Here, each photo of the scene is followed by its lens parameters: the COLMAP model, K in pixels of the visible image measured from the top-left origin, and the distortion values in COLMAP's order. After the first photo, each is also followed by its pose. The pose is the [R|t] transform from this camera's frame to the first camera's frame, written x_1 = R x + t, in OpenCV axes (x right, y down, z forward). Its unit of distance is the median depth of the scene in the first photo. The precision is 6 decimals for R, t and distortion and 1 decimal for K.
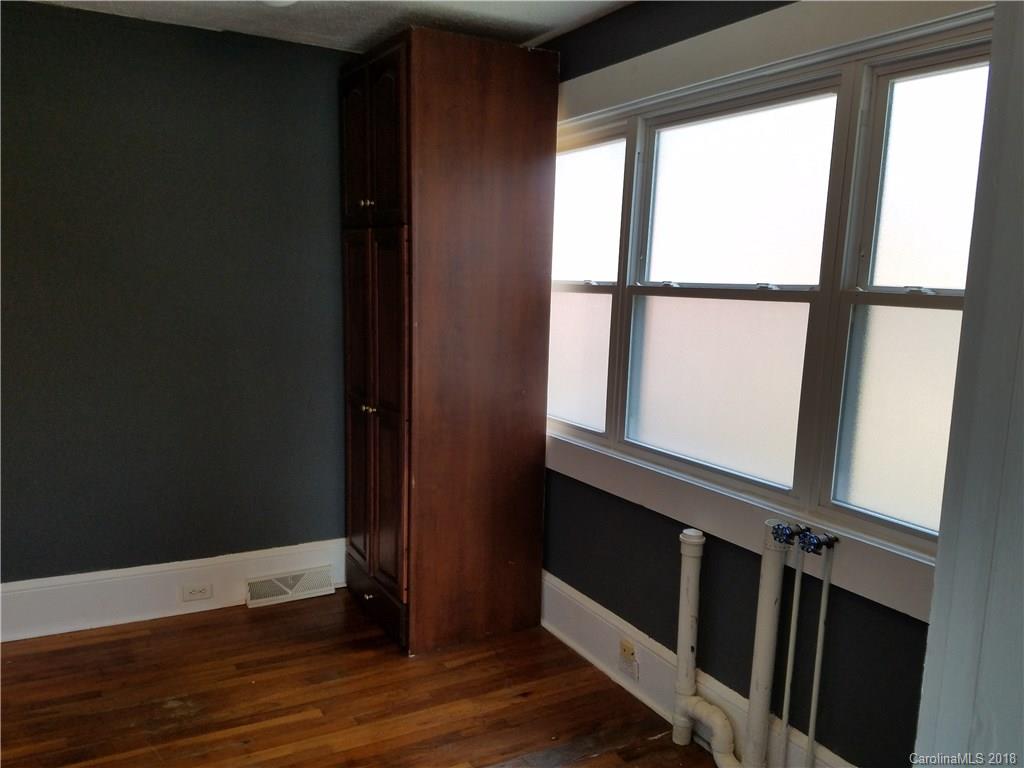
lens RADIAL K [[821.1, 0, 519.4], [0, 821.1, 396.5], [0, 0, 1]] dist [0.254242, -0.418198]
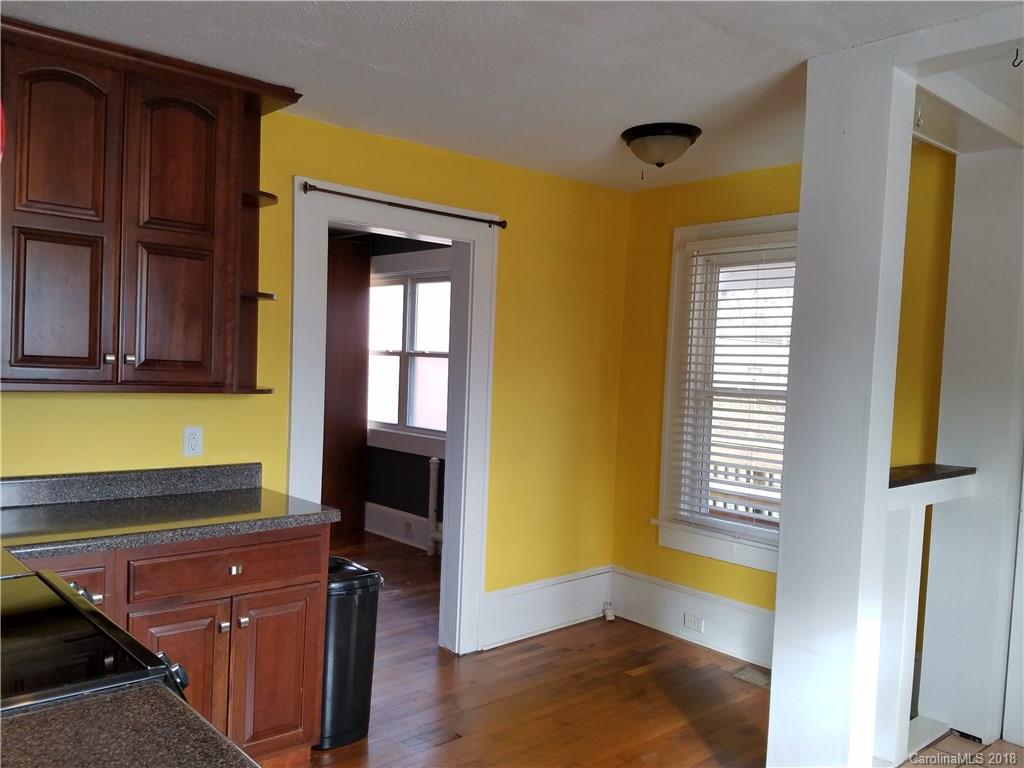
lens RADIAL K [[821.1, 0, 519.4], [0, 821.1, 396.5], [0, 0, 1]] dist [0.254242, -0.418198]
pose [[0.973532, -0.009347, 0.228360, -0.068577], [0.029011, 0.996135, -0.082905, 0.156426], [-0.226702, 0.087335, 0.970041, -1.064595]]
